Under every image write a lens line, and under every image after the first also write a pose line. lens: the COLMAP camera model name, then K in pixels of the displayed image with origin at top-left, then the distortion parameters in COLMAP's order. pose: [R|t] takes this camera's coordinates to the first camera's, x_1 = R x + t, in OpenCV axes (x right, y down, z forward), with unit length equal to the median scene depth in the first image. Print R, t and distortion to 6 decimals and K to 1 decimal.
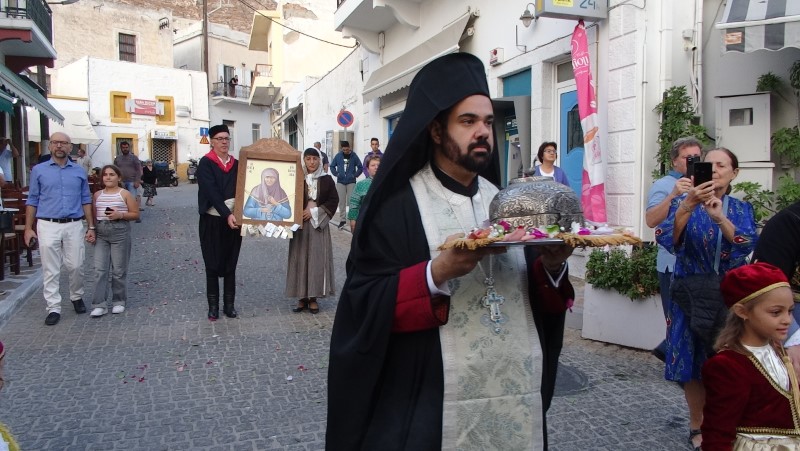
lens RADIAL K [[617.8, 0, 401.7], [0, 617.8, 222.8], [0, 0, 1]] dist [-0.013941, -0.003689]
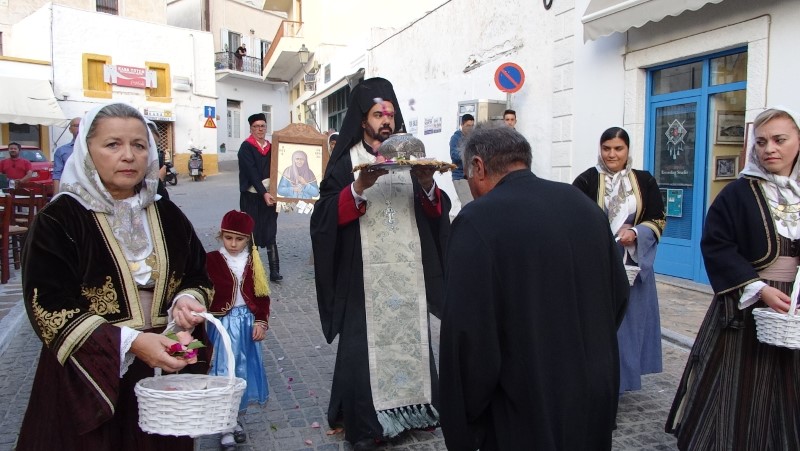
lens RADIAL K [[617.8, 0, 398.6], [0, 617.8, 225.8], [0, 0, 1]] dist [-0.013941, -0.003689]
pose [[0.999757, 0.007074, 0.020884, -0.108220], [-0.007505, 0.999758, 0.020665, -0.026637], [-0.020733, -0.020817, 0.999568, 0.247855]]
